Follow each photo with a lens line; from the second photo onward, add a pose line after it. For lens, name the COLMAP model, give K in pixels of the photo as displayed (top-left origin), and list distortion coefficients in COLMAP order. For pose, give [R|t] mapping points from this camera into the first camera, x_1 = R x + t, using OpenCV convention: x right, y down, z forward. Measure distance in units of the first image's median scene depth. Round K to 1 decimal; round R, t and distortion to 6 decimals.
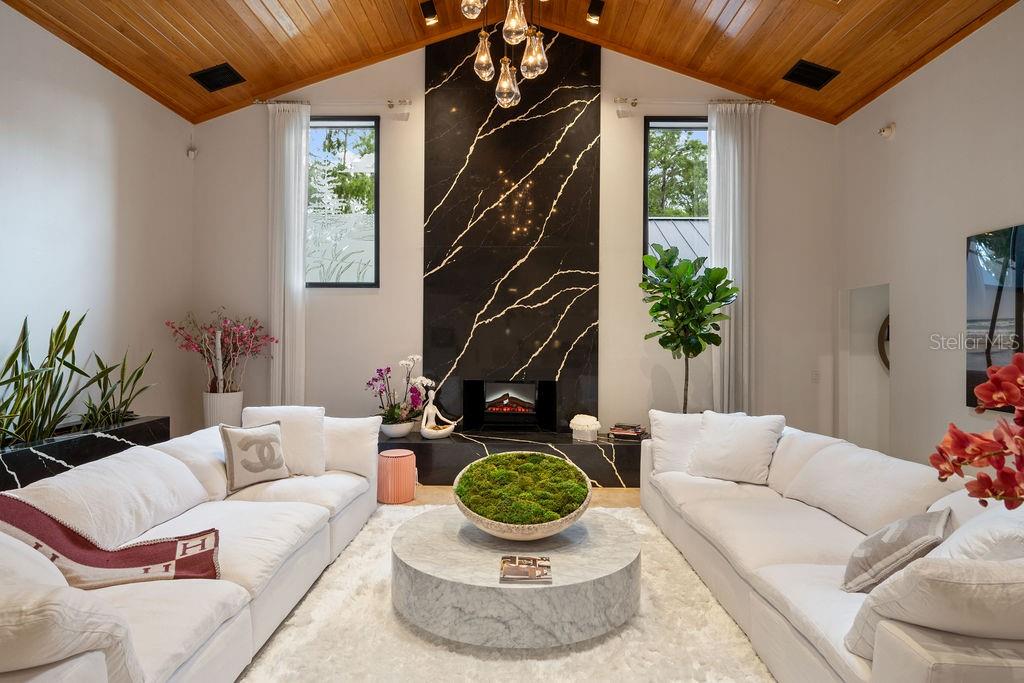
lens RADIAL K [[566.0, 0, 511.2], [0, 566.0, 337.2], [0, 0, 1]] dist [0.001476, 0.000267]
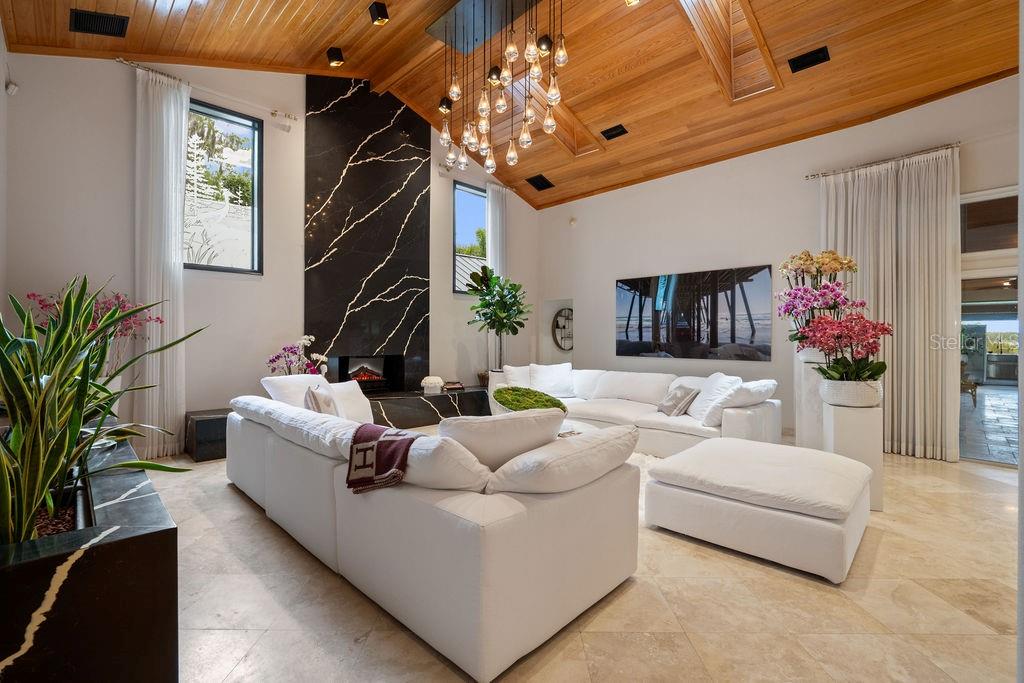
lens RADIAL K [[455.1, 0, 508.4], [0, 455.1, 338.9], [0, 0, 1]] dist [0.000021, 0.000820]
pose [[0.701593, -0.002863, 0.712572, -0.539074], [-0.001006, 0.999987, 0.005008, 0.032425], [-0.712577, -0.004230, 0.701581, 0.031673]]
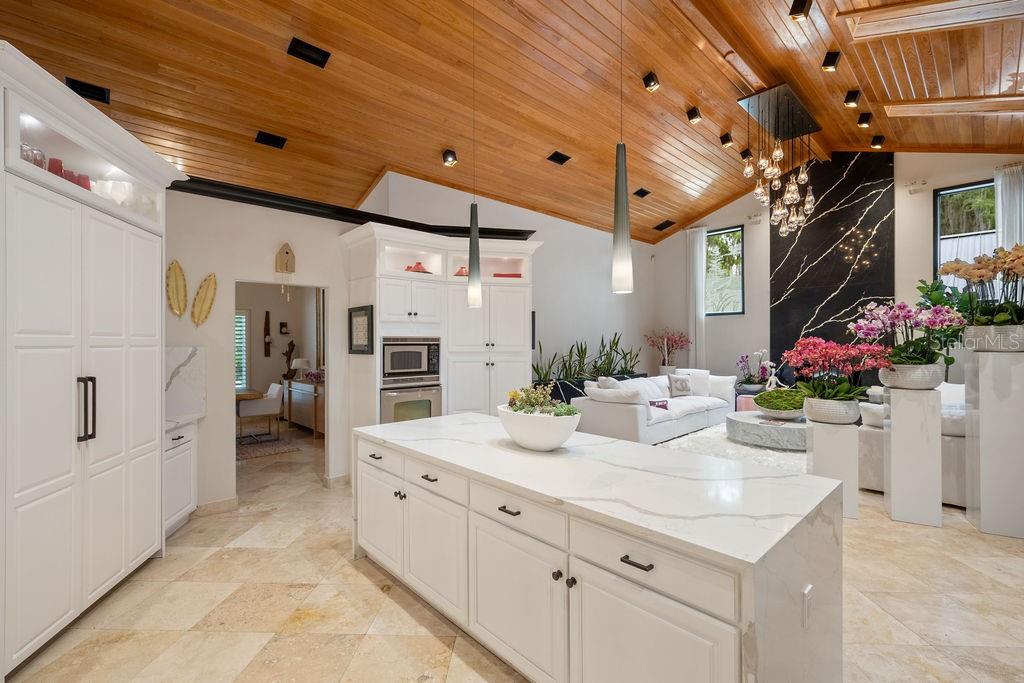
lens RADIAL K [[443.0, 0, 509.7], [0, 443.0, 343.4], [0, 0, 1]] dist [-0.002331, -0.000388]
pose [[0.690592, -0.007610, -0.723204, 0.303746], [0.011267, 0.999937, 0.000236, 0.001427], [0.723156, -0.008311, 0.690634, -0.613581]]
